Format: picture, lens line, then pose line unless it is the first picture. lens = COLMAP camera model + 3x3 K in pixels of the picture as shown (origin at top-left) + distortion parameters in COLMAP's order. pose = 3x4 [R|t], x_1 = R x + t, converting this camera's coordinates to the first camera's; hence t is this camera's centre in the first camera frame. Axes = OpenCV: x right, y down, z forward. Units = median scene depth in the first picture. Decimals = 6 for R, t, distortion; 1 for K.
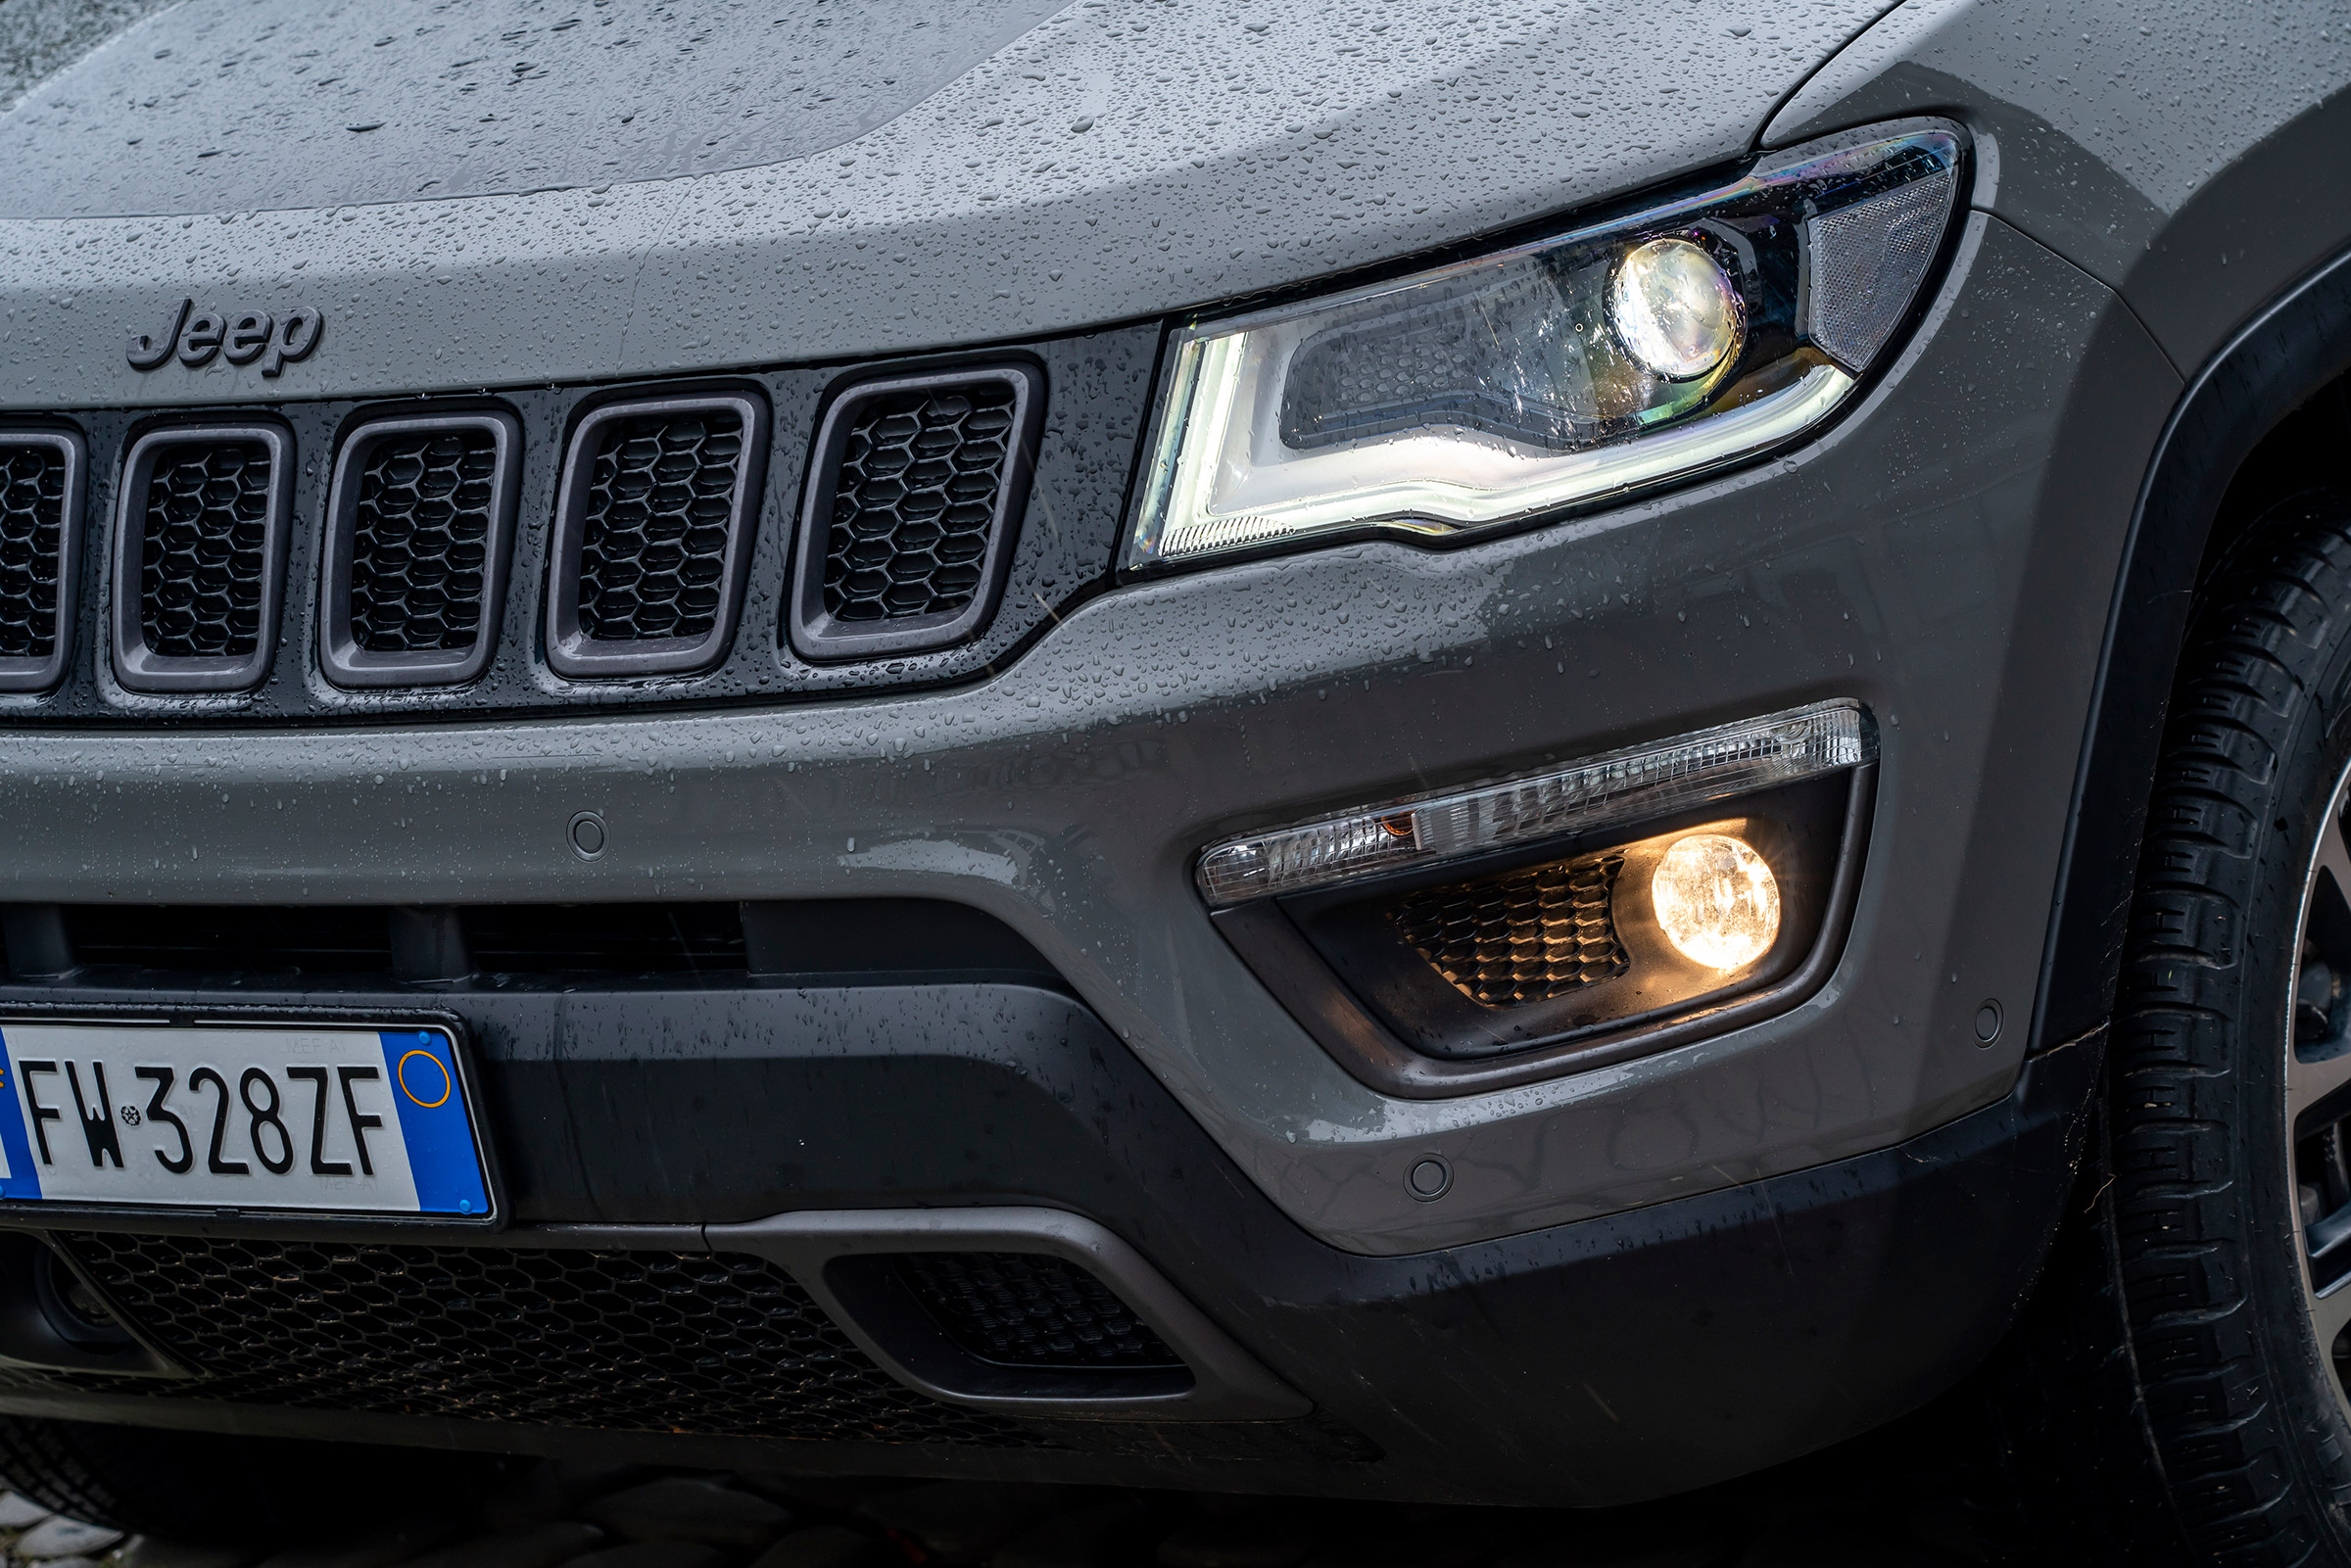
lens RADIAL K [[7619.8, 0, 1175.5], [0, 7619.8, 784.0], [0, 0, 1]] dist [-0.207822, -4.066667]
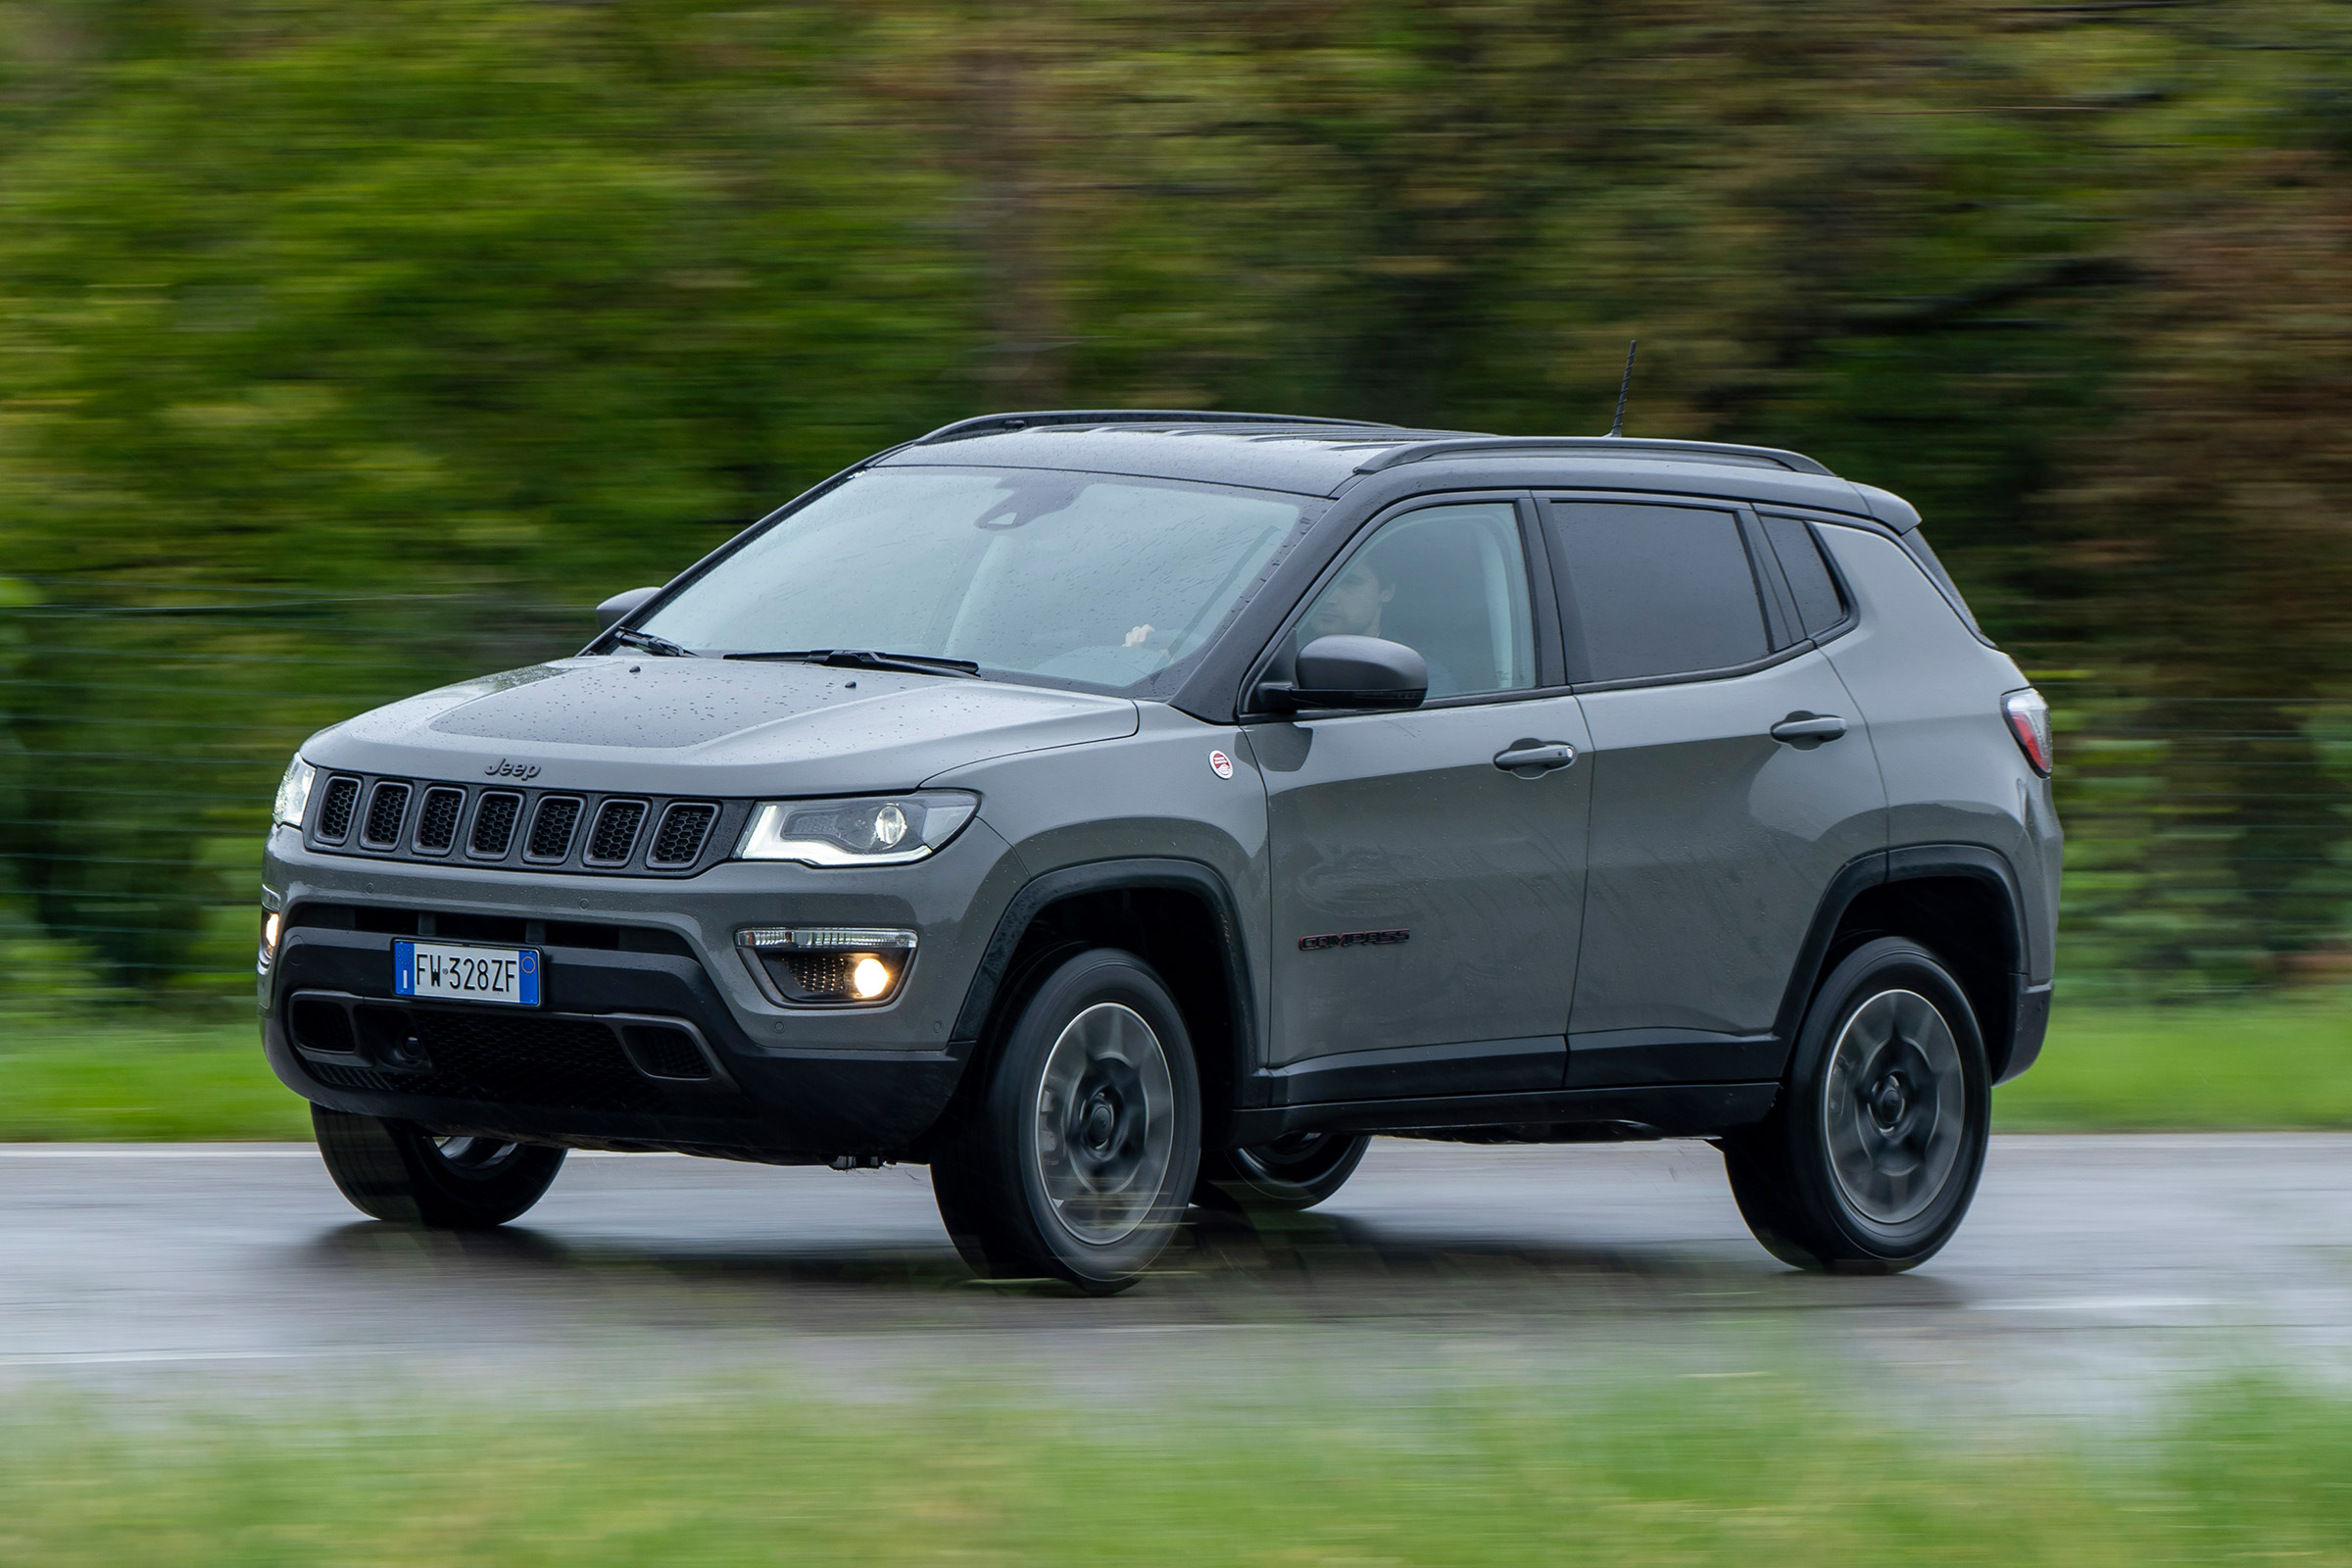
lens RADIAL K [[6244.1, 0, 1180.4], [0, 6244.1, 728.4], [0, 0, 1]] dist [0.095534, -0.086302]
pose [[0.984195, 0.176444, -0.015078, 0.239745], [-0.176010, 0.965283, -0.192999, 0.457308], [-0.019499, 0.192602, 0.981083, -2.021890]]
